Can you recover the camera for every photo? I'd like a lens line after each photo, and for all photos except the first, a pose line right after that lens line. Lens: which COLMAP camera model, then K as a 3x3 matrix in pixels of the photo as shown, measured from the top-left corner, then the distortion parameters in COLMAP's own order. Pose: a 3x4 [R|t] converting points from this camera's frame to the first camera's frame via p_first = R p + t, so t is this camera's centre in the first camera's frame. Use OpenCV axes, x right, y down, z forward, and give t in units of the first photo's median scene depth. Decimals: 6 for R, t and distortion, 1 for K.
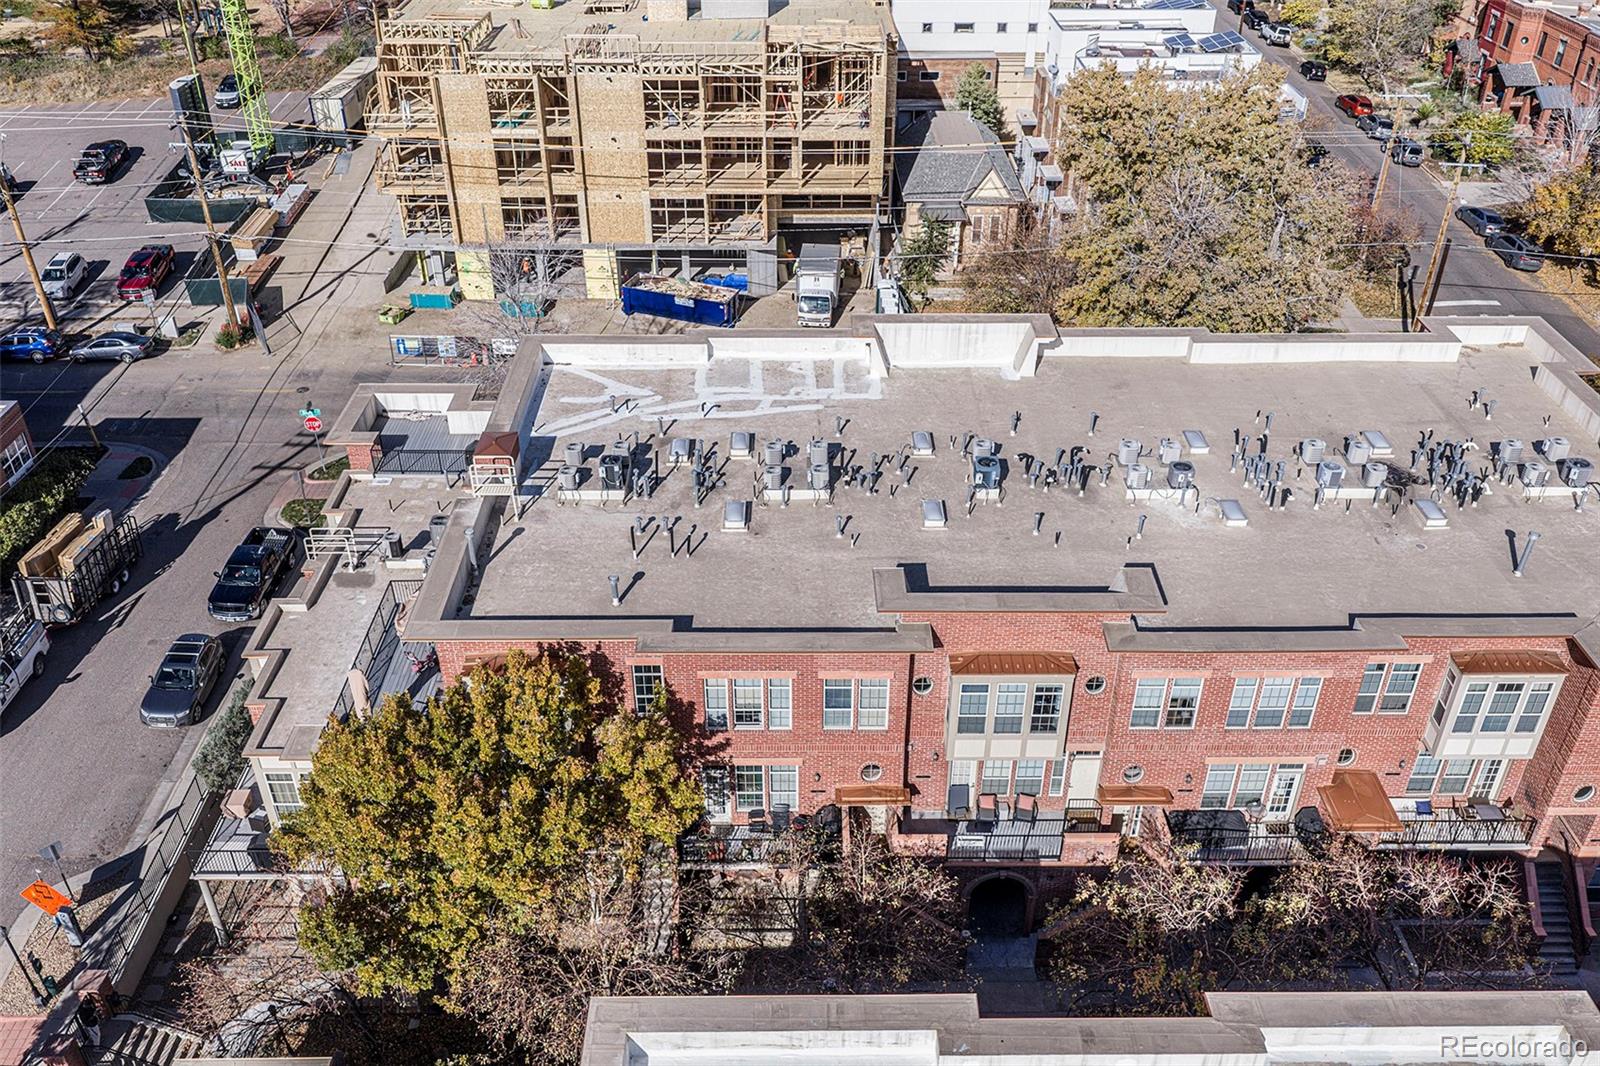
lens RADIAL K [[1279.2, 0, 797.8], [0, 1279.2, 518.7], [0, 0, 1]] dist [0.016461, -0.017589]
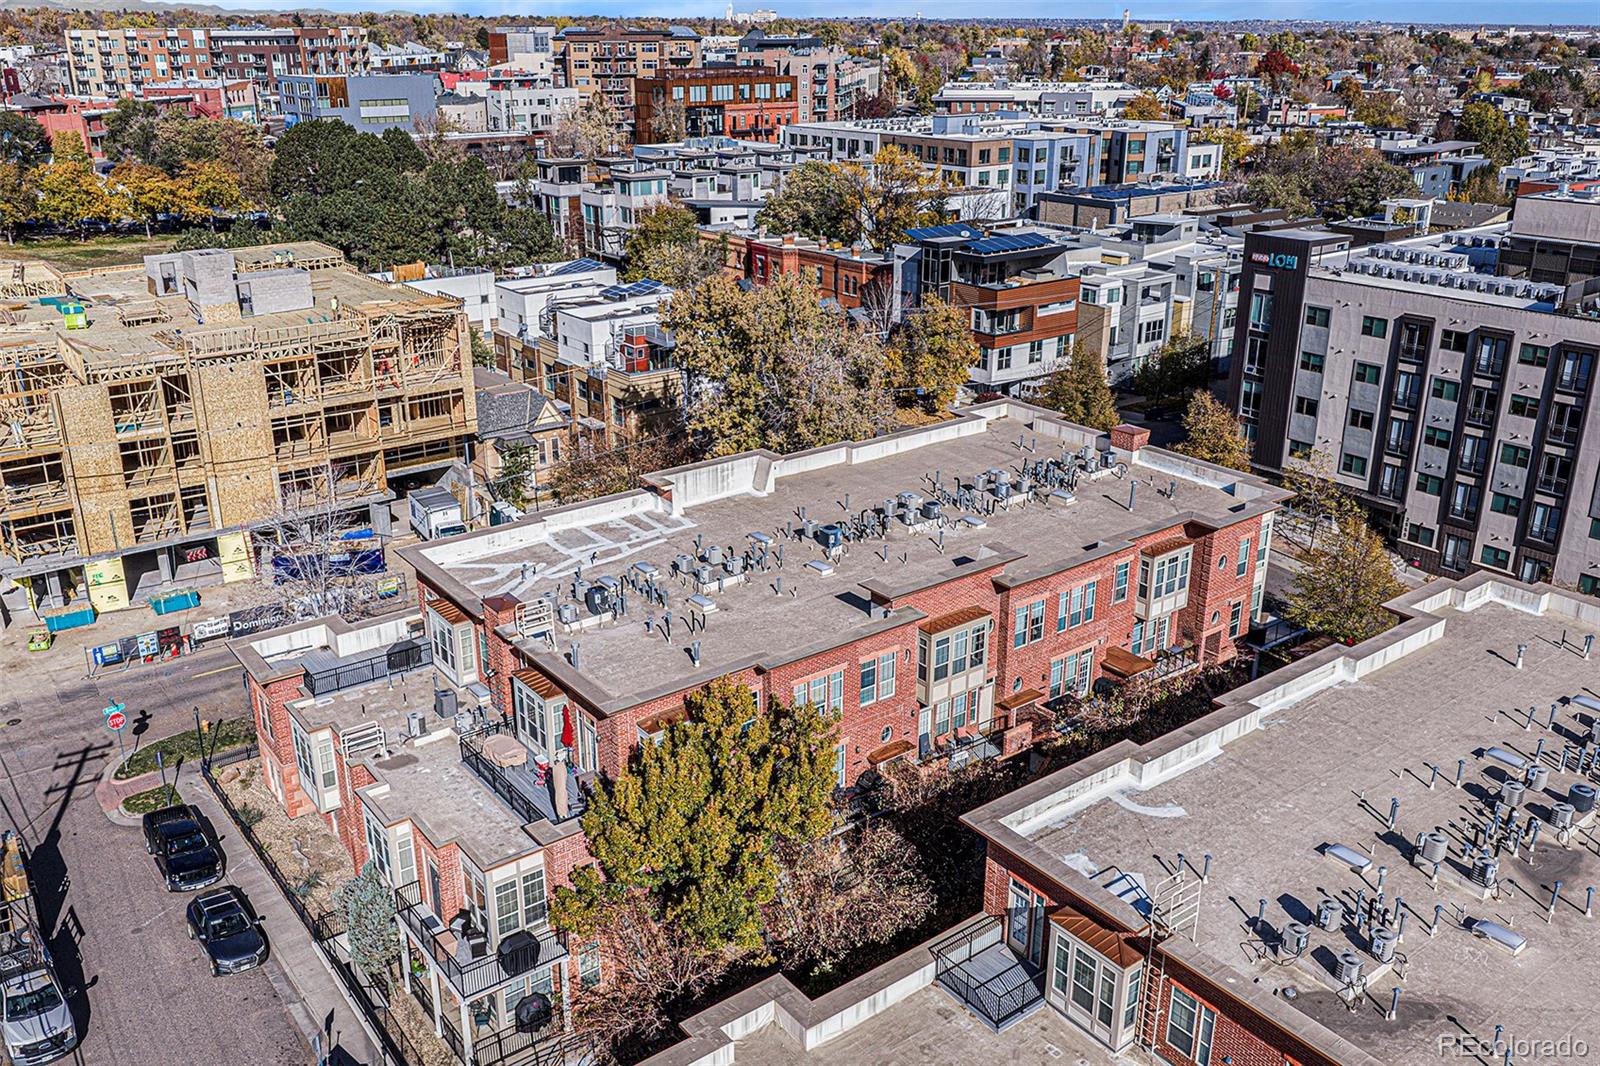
lens RADIAL K [[1279.2, 0, 810.9], [0, 1279.2, 537.0], [0, 0, 1]] dist [0.016461, -0.017589]
pose [[0.804028, -0.227966, 0.549155, -0.373432], [0.337458, 0.935378, -0.105783, 0.061807], [-0.489552, 0.270369, 0.828999, -0.079337]]
